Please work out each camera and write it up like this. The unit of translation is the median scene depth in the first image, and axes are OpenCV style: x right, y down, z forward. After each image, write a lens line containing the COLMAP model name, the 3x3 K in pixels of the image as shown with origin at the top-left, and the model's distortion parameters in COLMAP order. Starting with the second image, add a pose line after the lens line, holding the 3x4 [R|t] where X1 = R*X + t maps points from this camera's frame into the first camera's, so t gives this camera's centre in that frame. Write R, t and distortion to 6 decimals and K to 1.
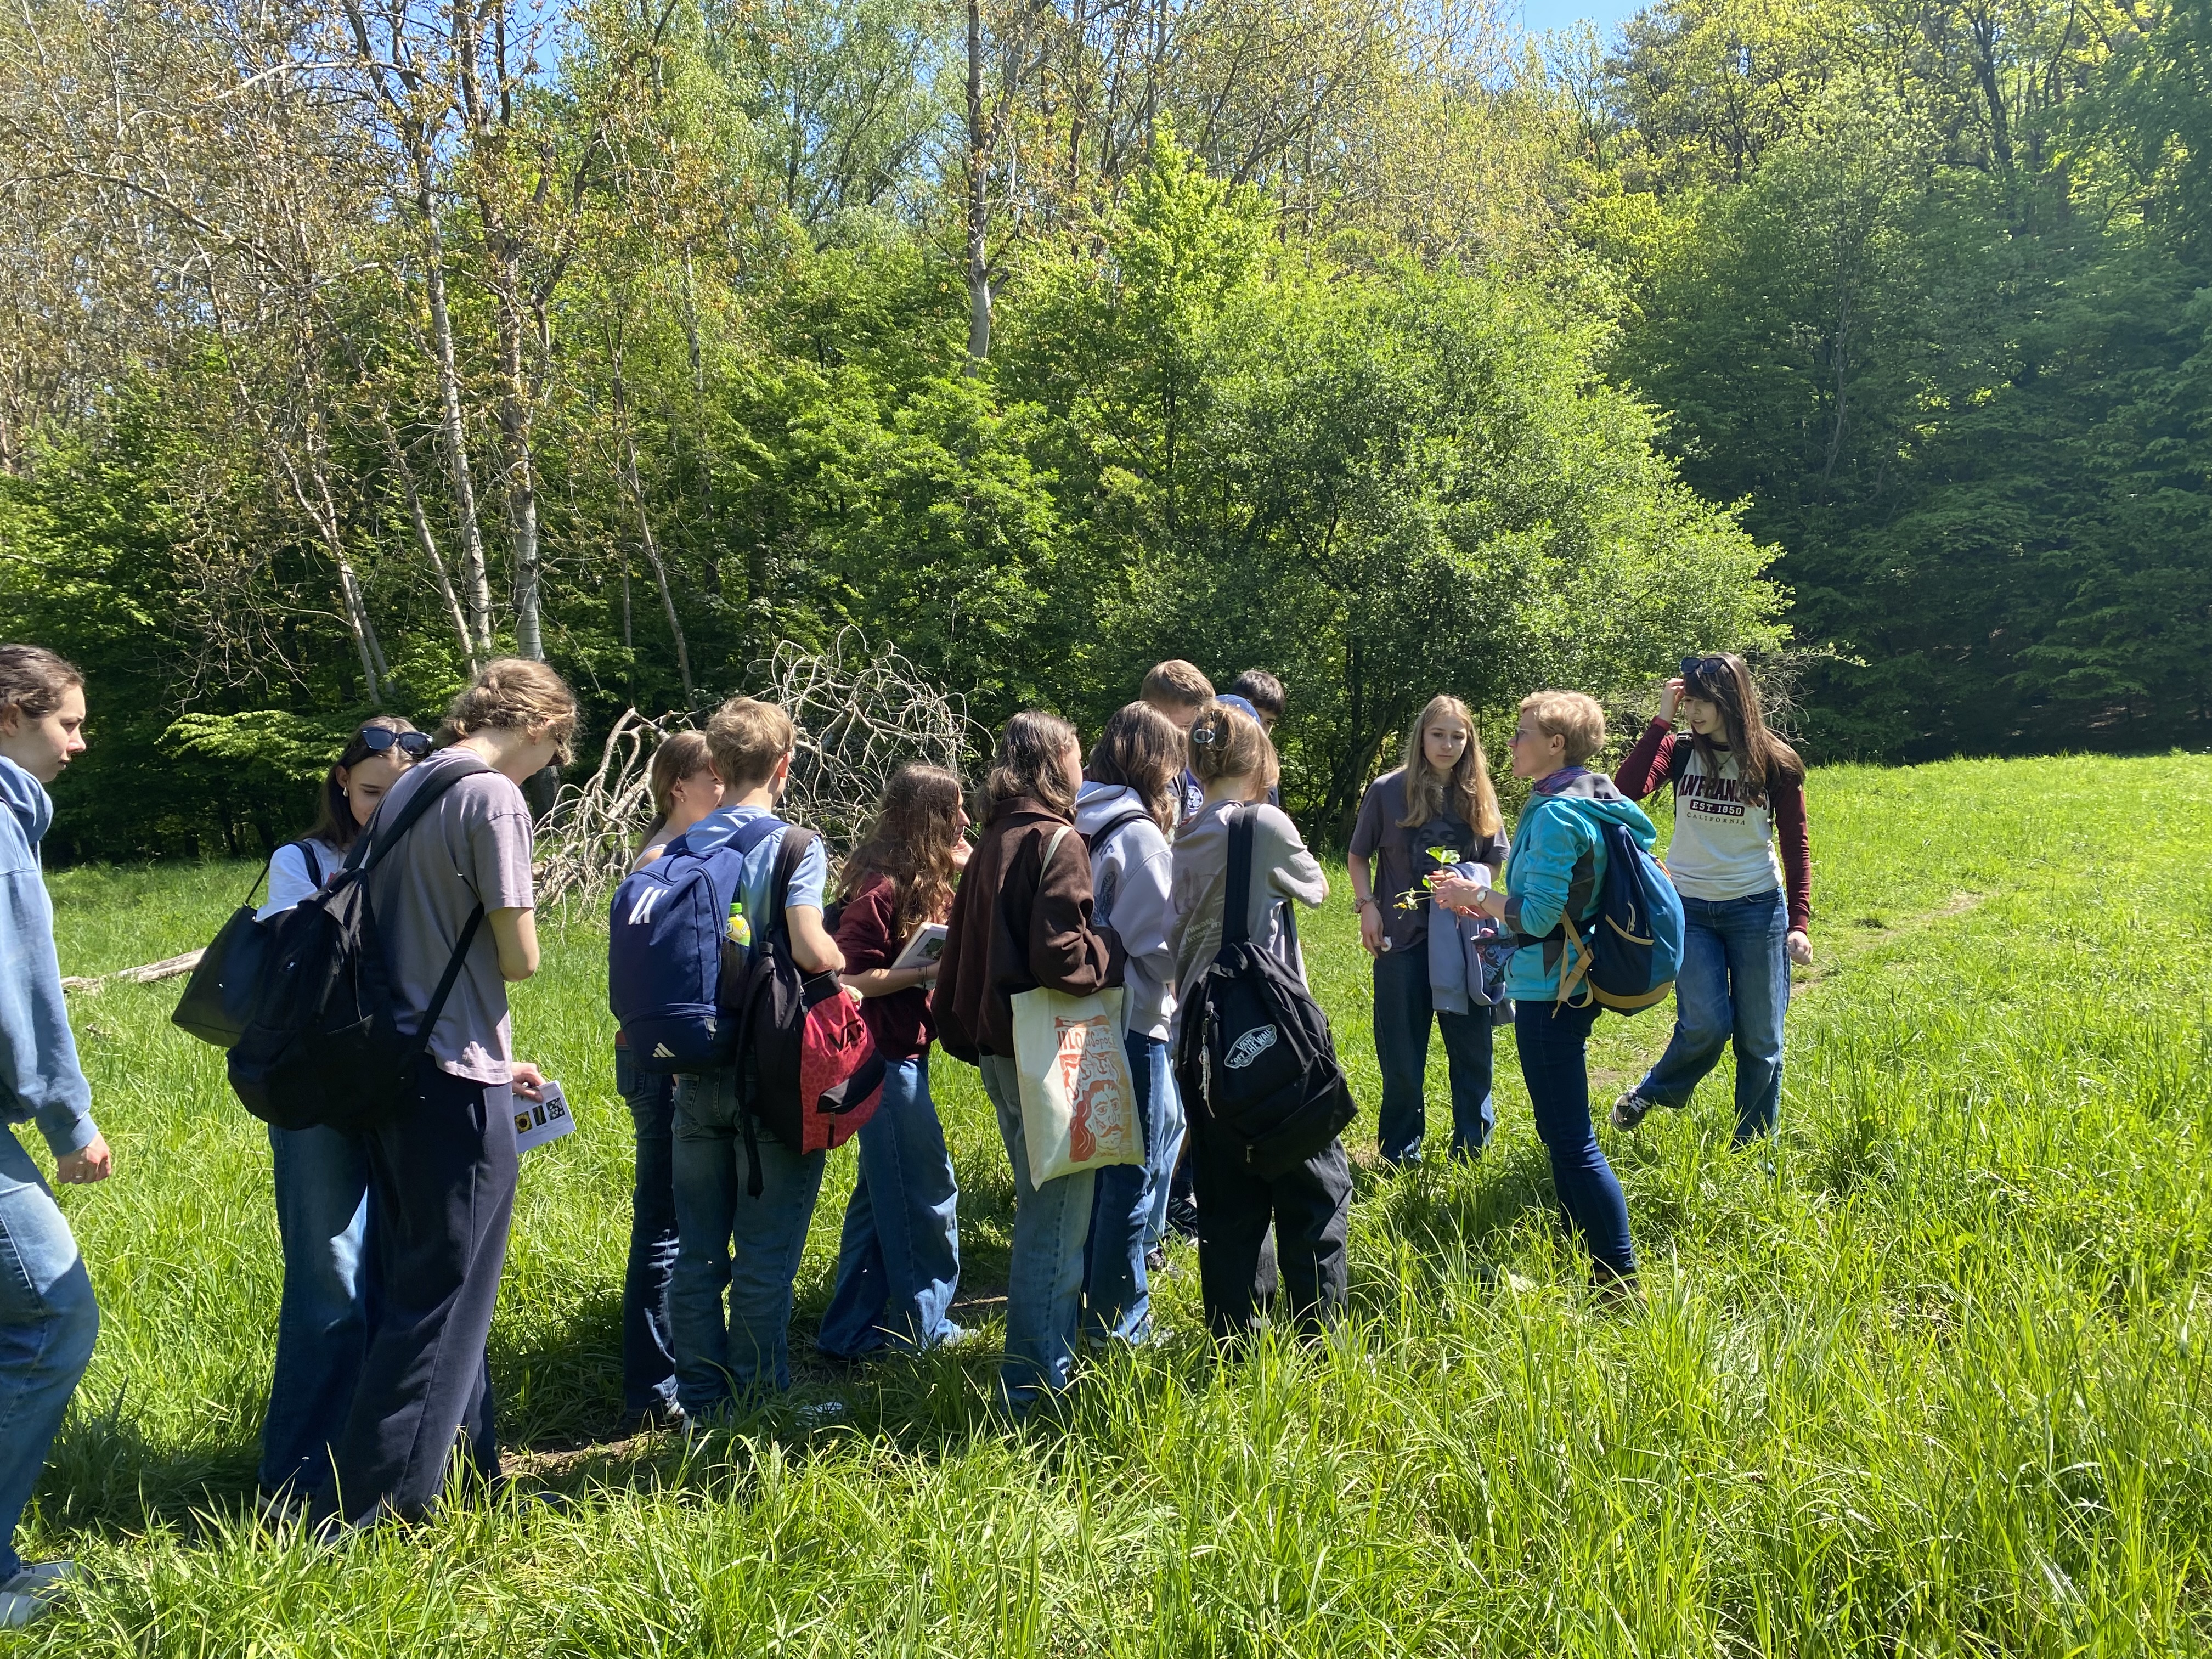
lens RADIAL K [[1701.5, 0, 1127.3], [0, 1701.5, 831.1], [0, 0, 1]] dist [0.045071, -0.037043]
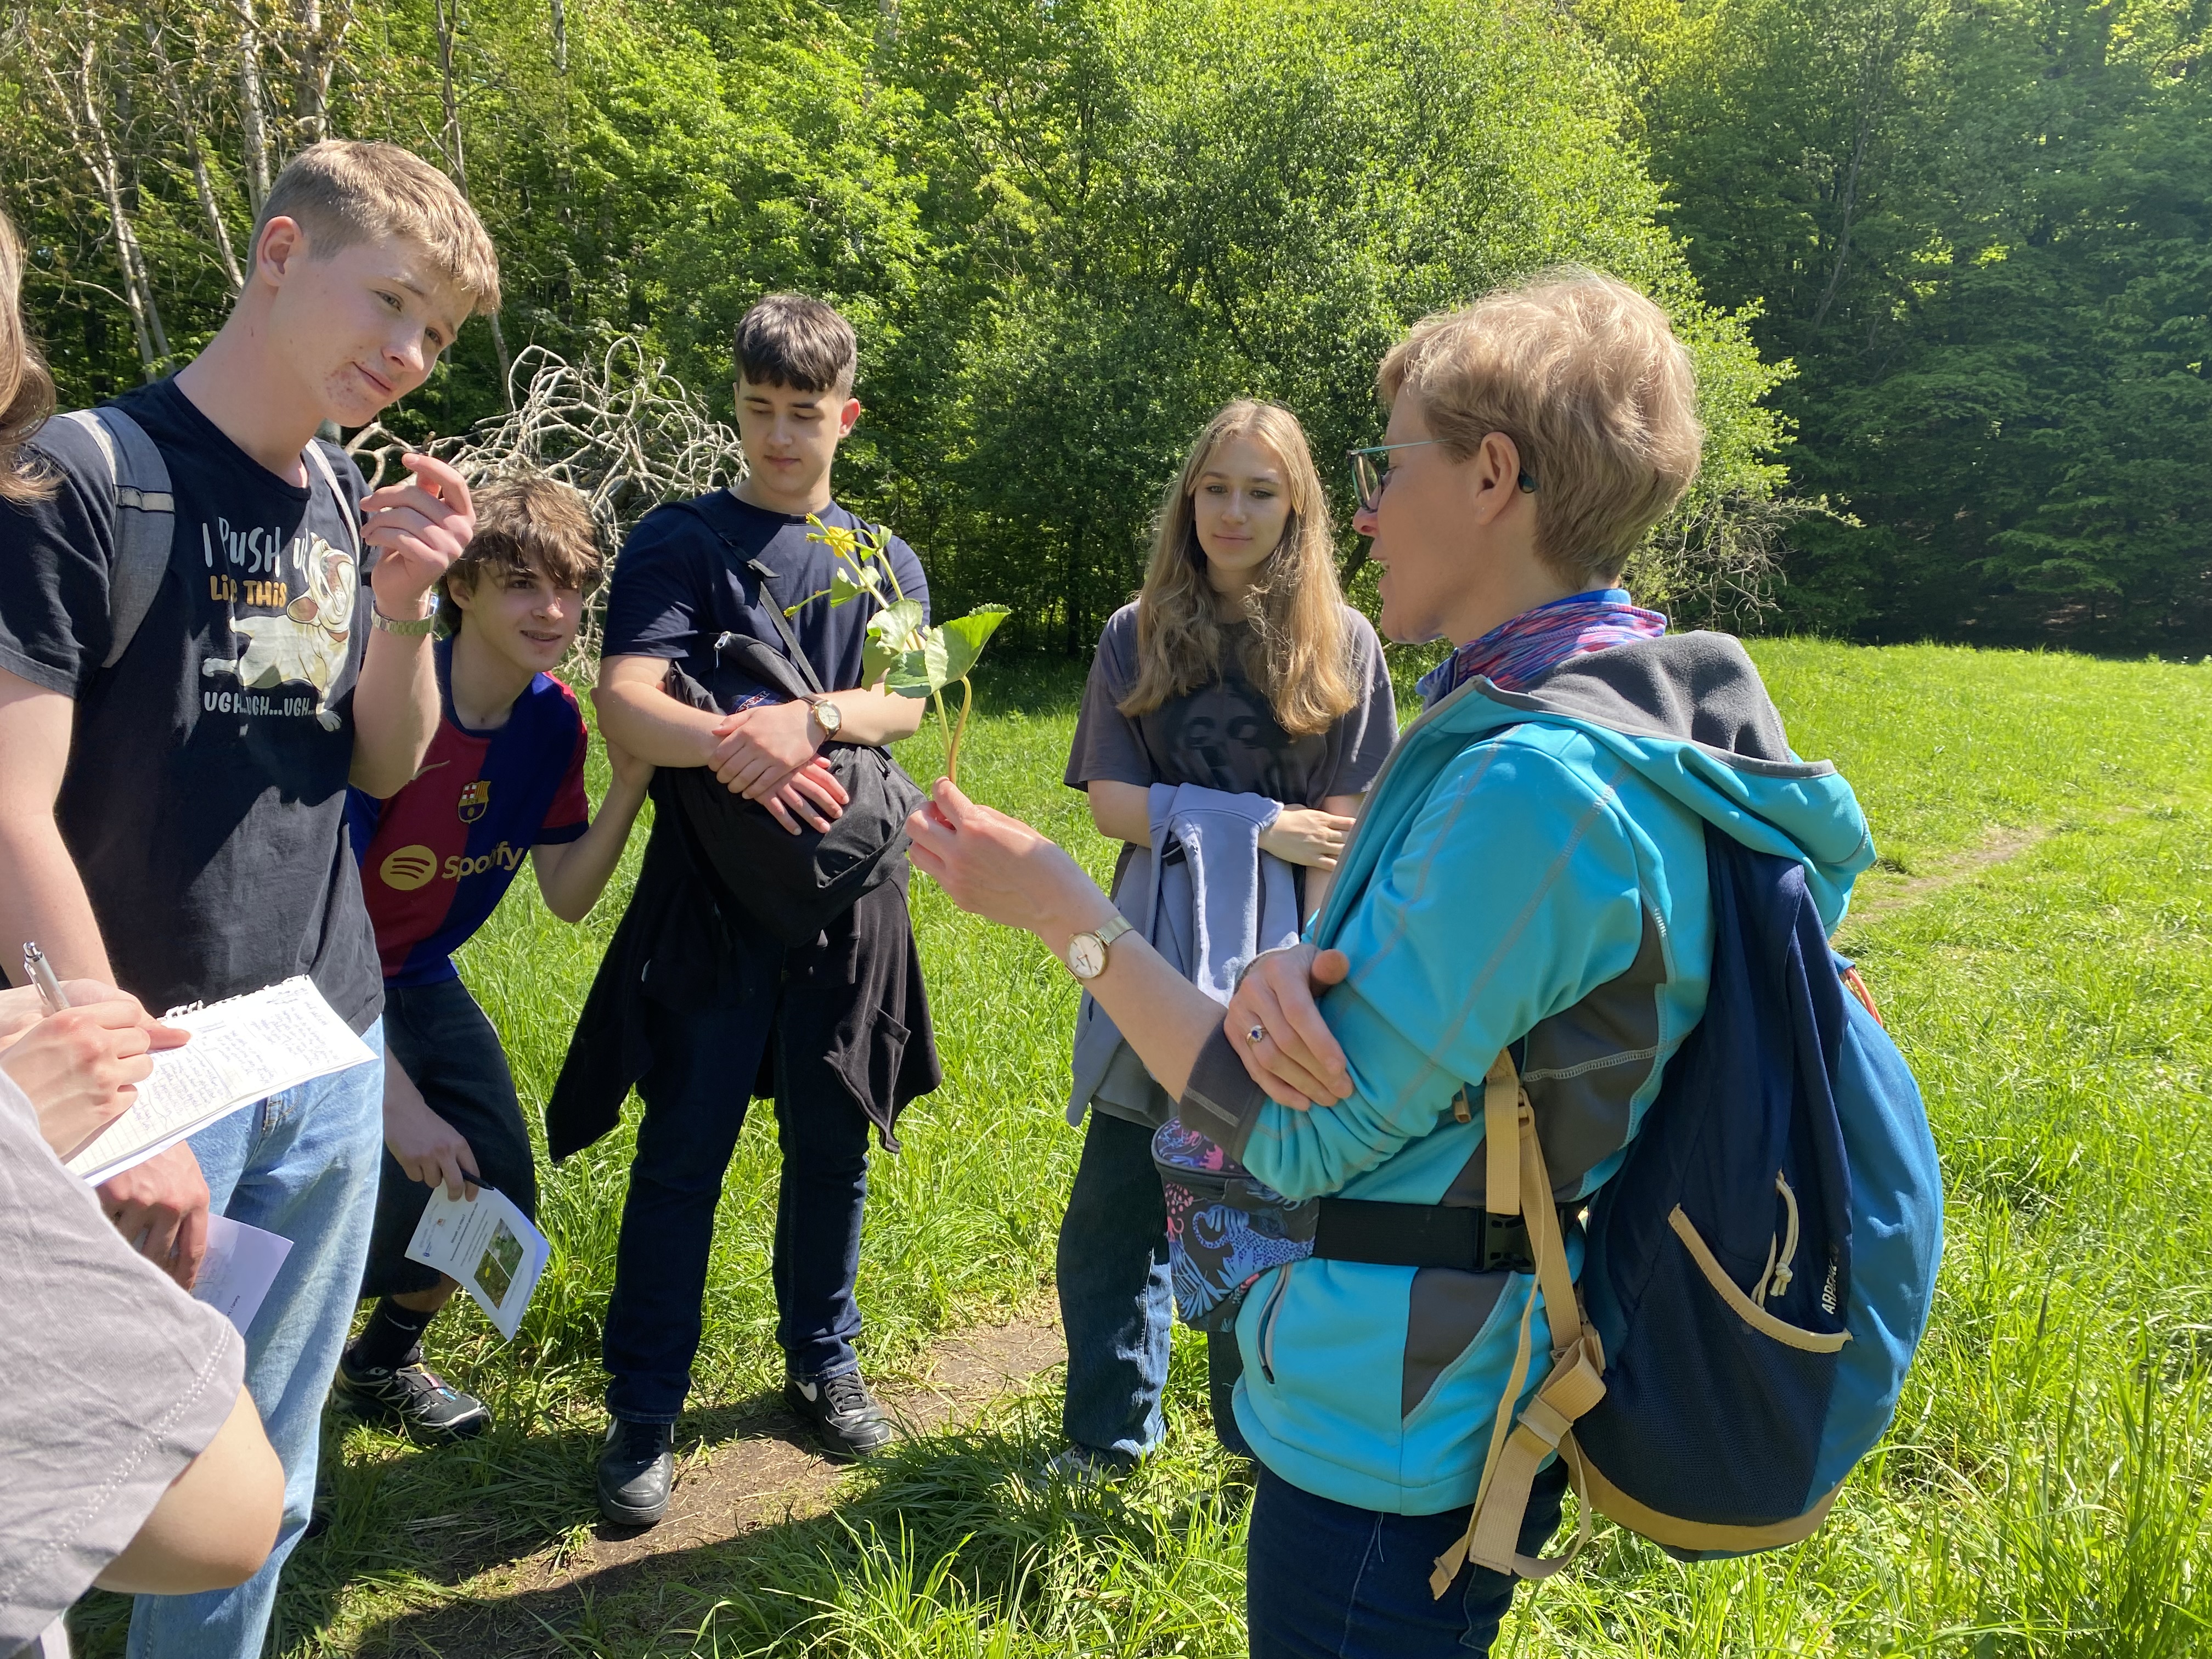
lens RADIAL K [[1735.3, 0, 1117.6], [0, 1735.3, 824.4], [0, 0, 1]] dist [0.000199, -0.008225]
pose [[0.994559, 0.093540, 0.045866, 0.047436], [-0.097954, 0.989534, 0.105959, -0.005525], [-0.035474, -0.109875, 0.993312, 0.181497]]
